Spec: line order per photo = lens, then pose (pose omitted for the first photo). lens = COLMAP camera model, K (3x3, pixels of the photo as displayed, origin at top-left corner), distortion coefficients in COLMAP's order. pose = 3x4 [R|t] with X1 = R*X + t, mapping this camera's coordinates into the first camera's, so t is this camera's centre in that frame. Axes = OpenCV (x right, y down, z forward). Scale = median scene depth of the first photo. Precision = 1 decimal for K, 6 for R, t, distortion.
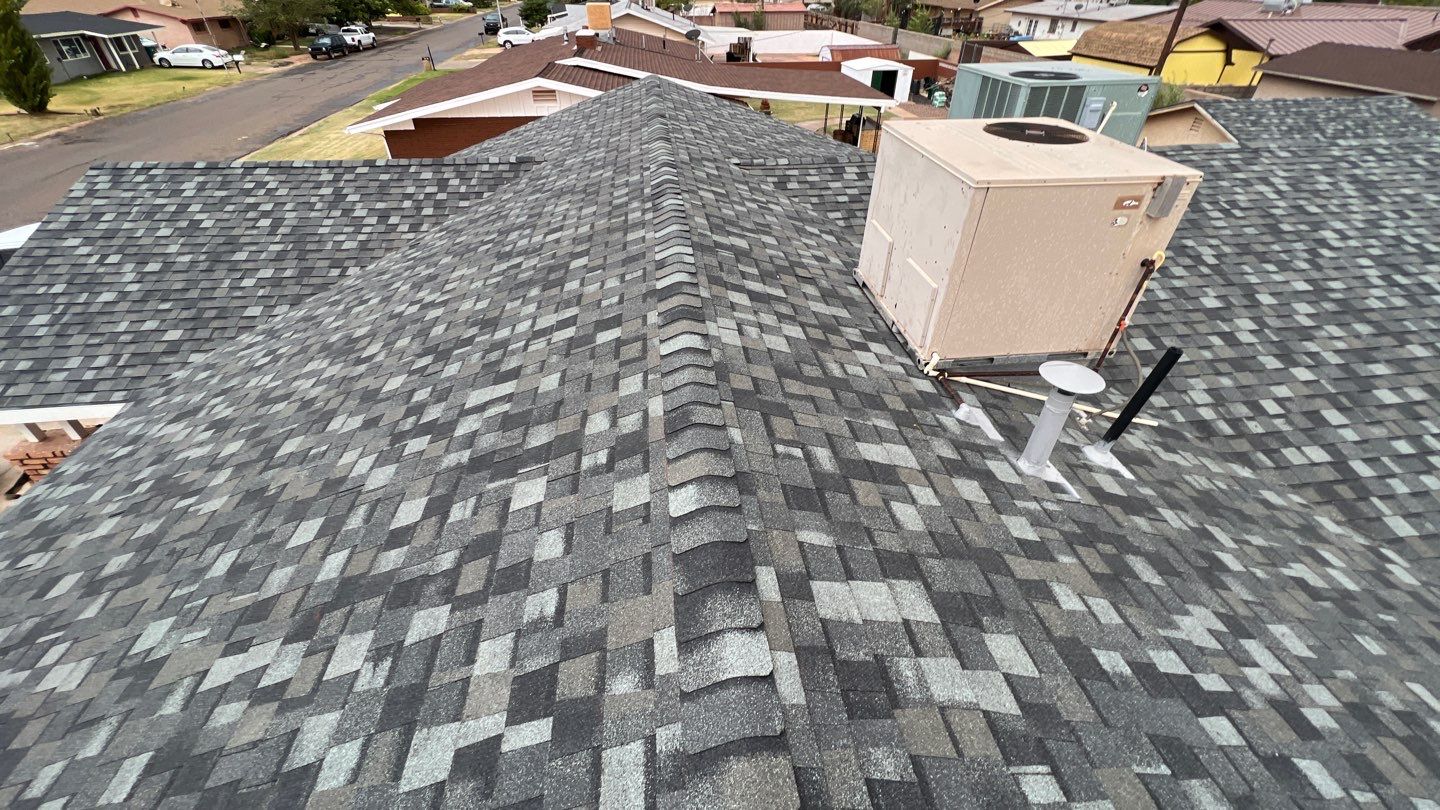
lens RADIAL K [[572.2, 0, 716.8], [0, 572.2, 401.9], [0, 0, 1]] dist [0.000556, -0.000283]
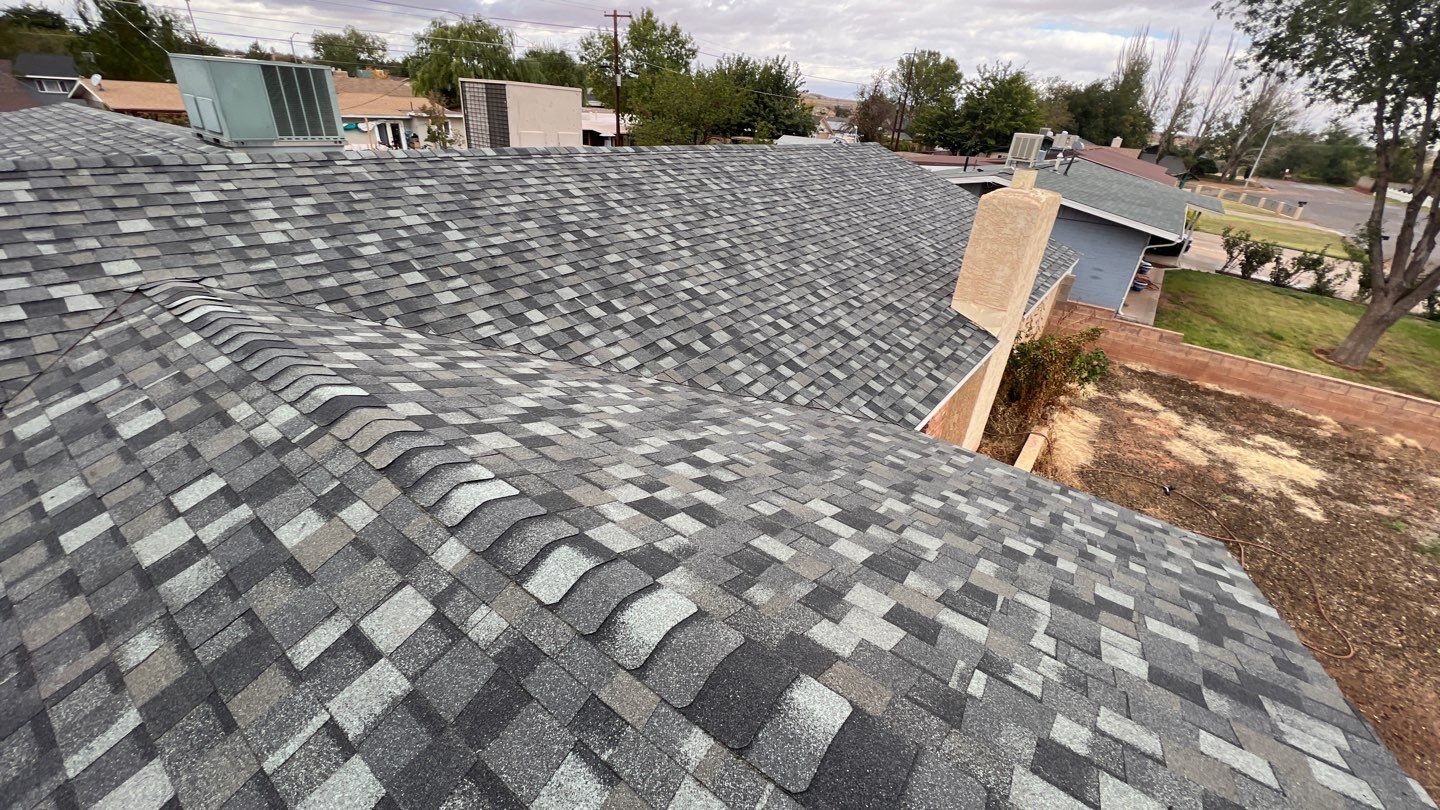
lens RADIAL K [[572.2, 0, 716.5], [0, 572.2, 399.4], [0, 0, 1]] dist [0.000556, -0.000283]
pose [[-0.720239, -0.364120, 0.590484, -1.101047], [0.357726, 0.534346, 0.765837, -0.700022], [-0.594380, 0.762817, -0.254602, 1.152875]]
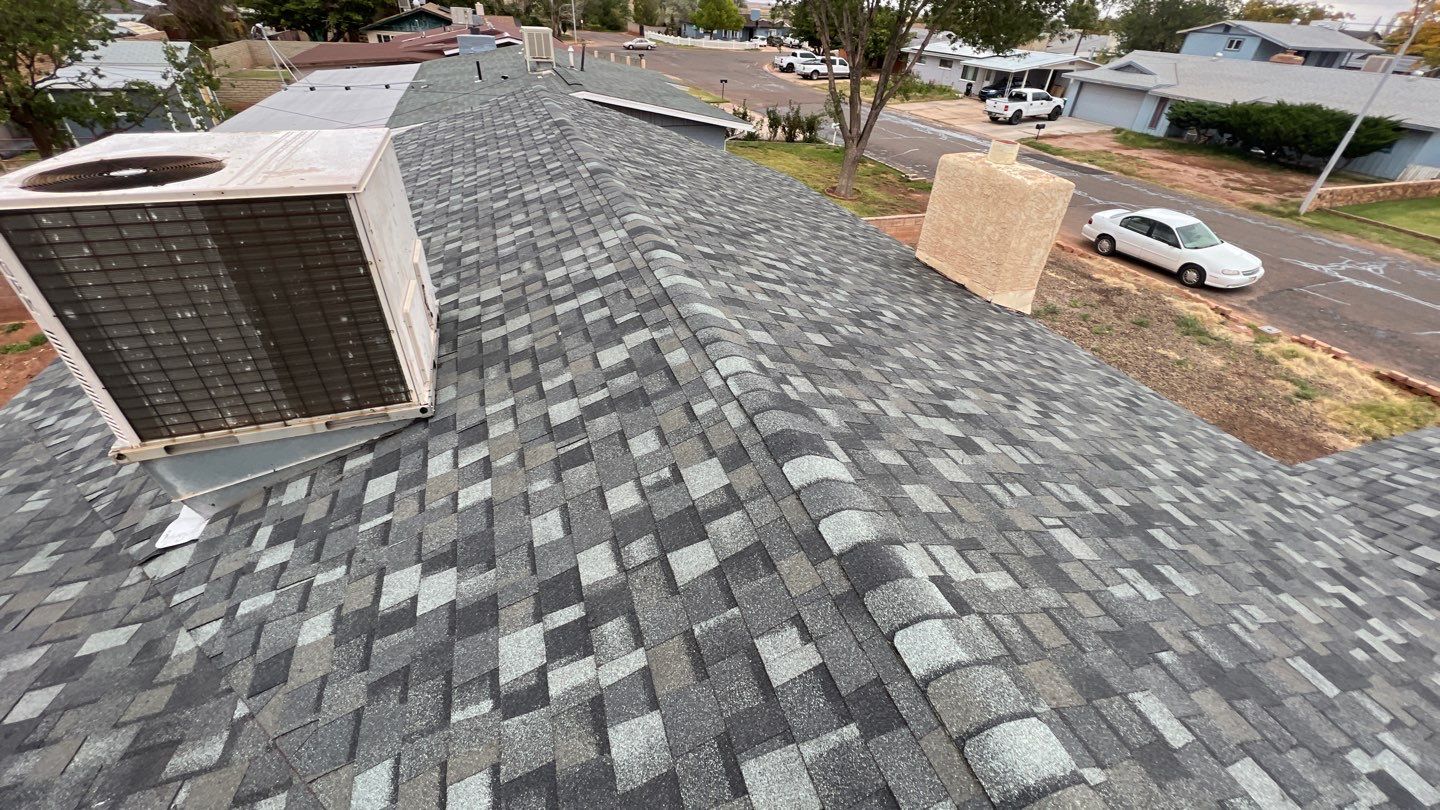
lens RADIAL K [[572.2, 0, 717.3], [0, 572.2, 401.1], [0, 0, 1]] dist [0.000556, -0.000283]
pose [[-0.973242, 0.092733, -0.210242, 0.044052], [-0.171100, 0.318270, 0.932432, -0.615844], [0.153381, 0.943454, -0.293887, 0.859573]]
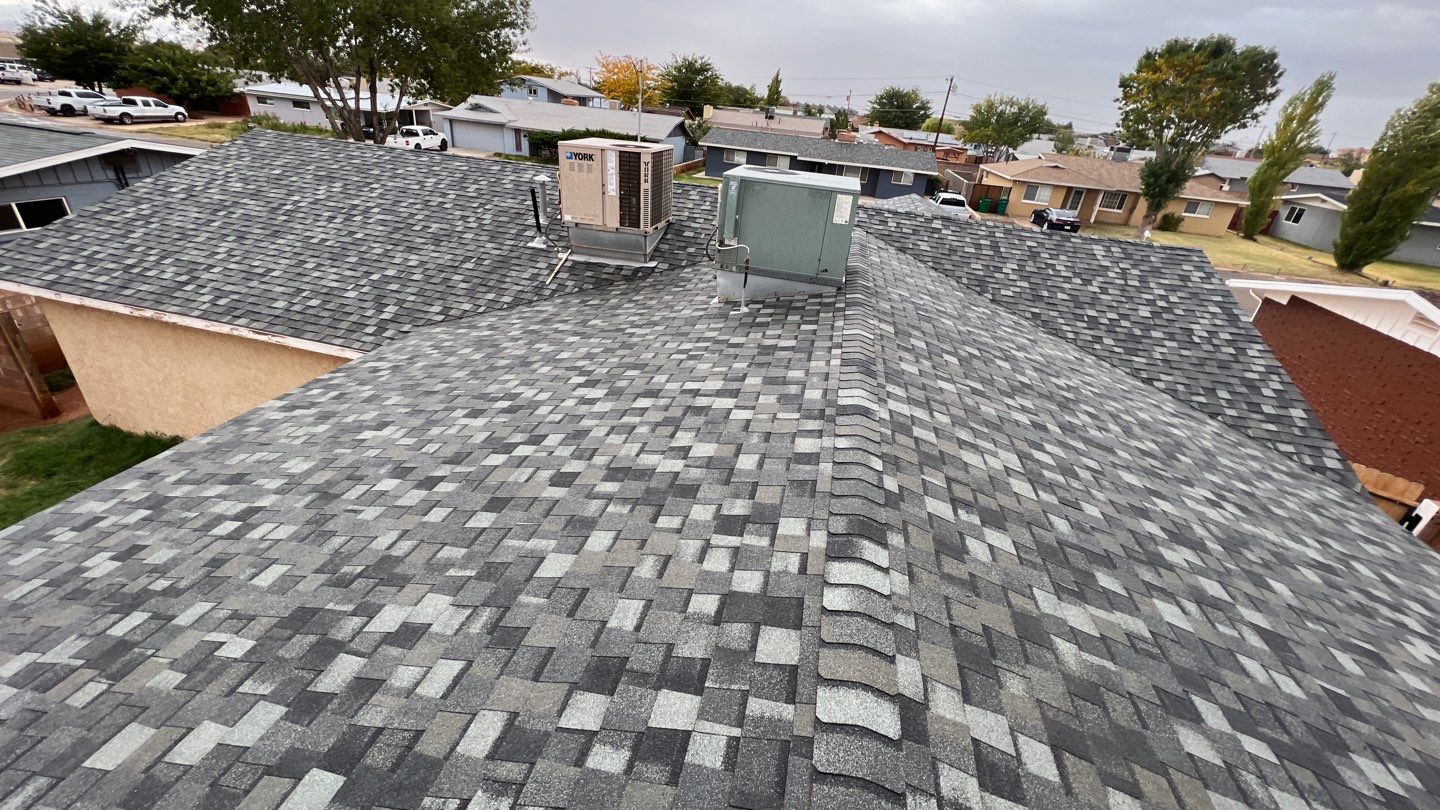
lens RADIAL K [[572.2, 0, 716.6], [0, 572.2, 402.2], [0, 0, 1]] dist [0.000556, -0.000283]
pose [[-0.327877, 0.413940, -0.849206, 1.546067], [-0.633424, 0.570585, 0.522692, -0.719330], [0.700907, 0.709286, 0.075118, 0.997256]]
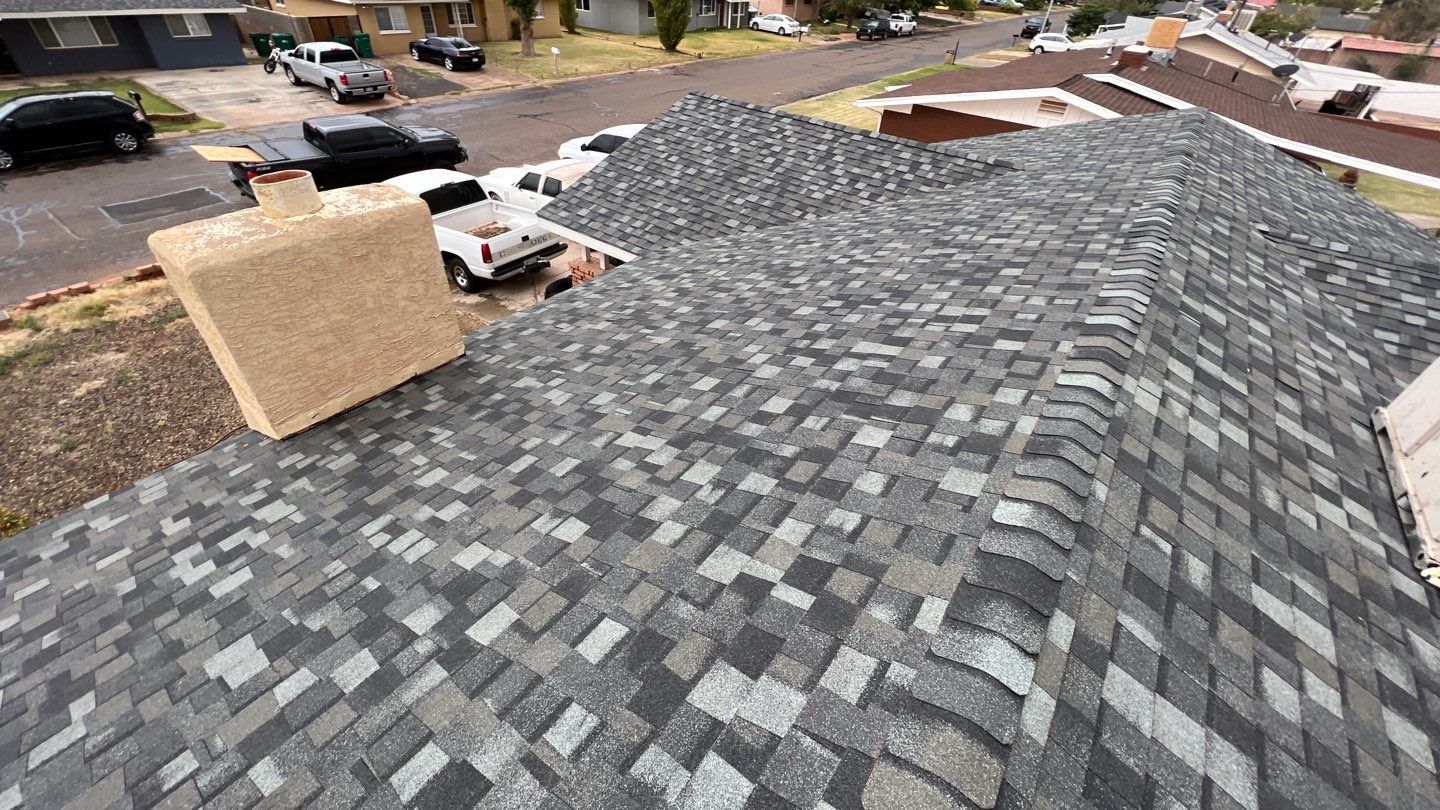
lens RADIAL K [[572.2, 0, 717.9], [0, 572.2, 402.5], [0, 0, 1]] dist [0.000556, -0.000283]
pose [[0.729429, 0.454538, -0.511203, -0.003441], [-0.453010, 0.880933, 0.136892, 0.031422], [0.512558, 0.131728, 0.848488, -0.039552]]
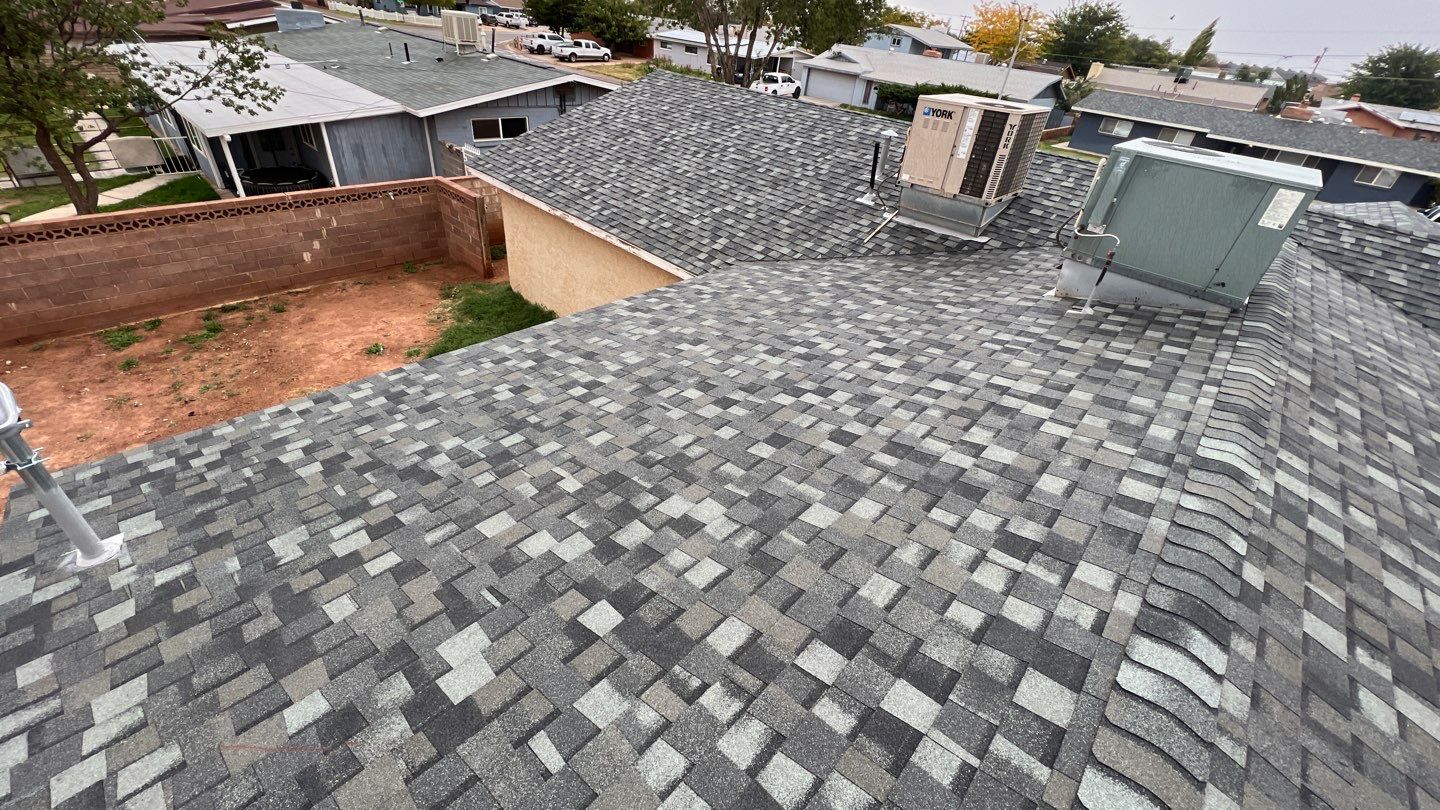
lens RADIAL K [[572.2, 0, 717.1], [0, 572.2, 402.1], [0, 0, 1]] dist [0.000556, -0.000283]
pose [[-0.760553, 0.301809, -0.574866, 1.558831], [-0.463114, 0.368388, 0.806111, -0.701316], [0.455066, 0.879319, -0.140407, 0.981272]]
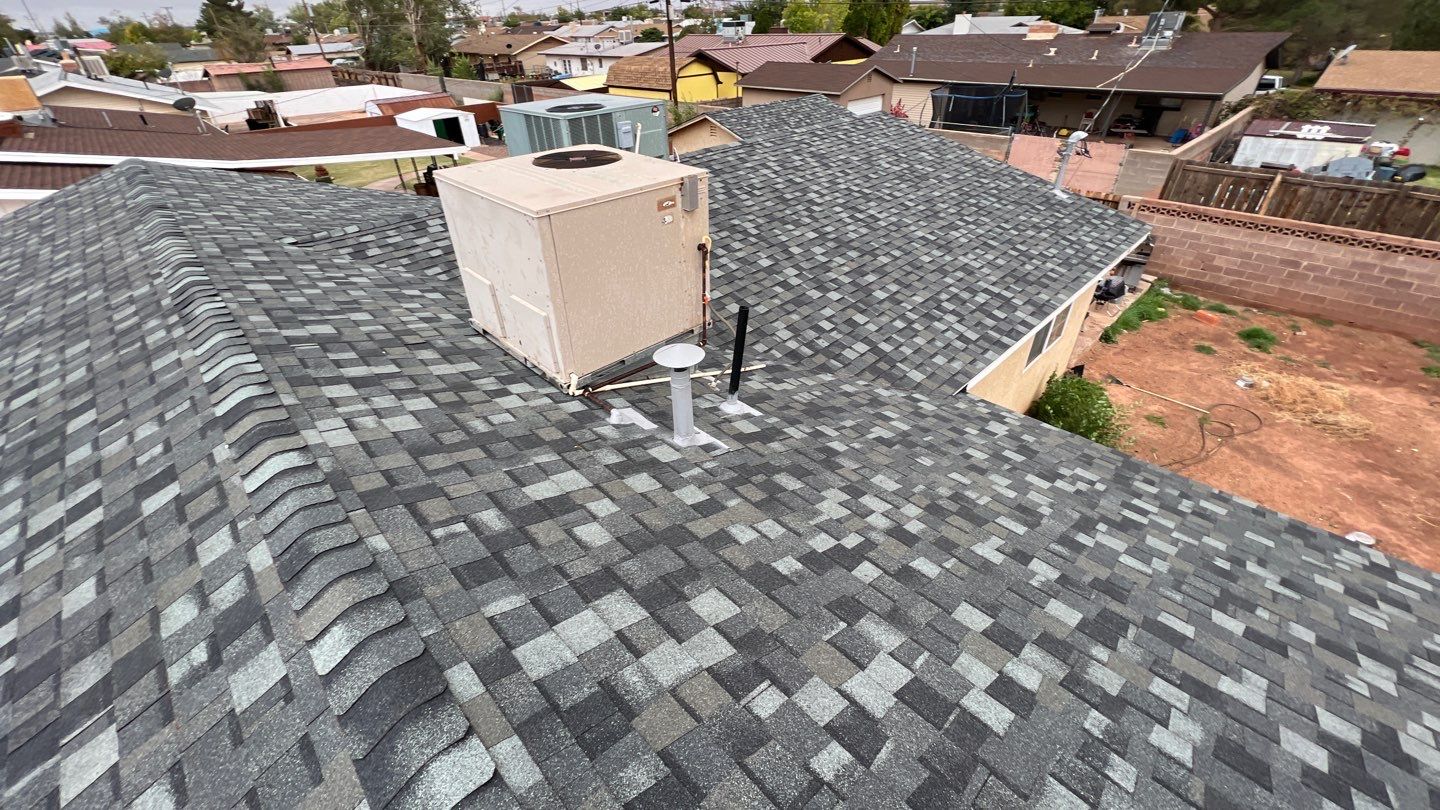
lens RADIAL K [[572.2, 0, 718.6], [0, 572.2, 400.2], [0, 0, 1]] dist [0.000556, -0.000283]
pose [[0.792052, -0.358398, 0.494171, 0.032894], [0.386691, 0.920952, 0.048138, 0.006127], [-0.472360, 0.152964, 0.868031, -0.009515]]
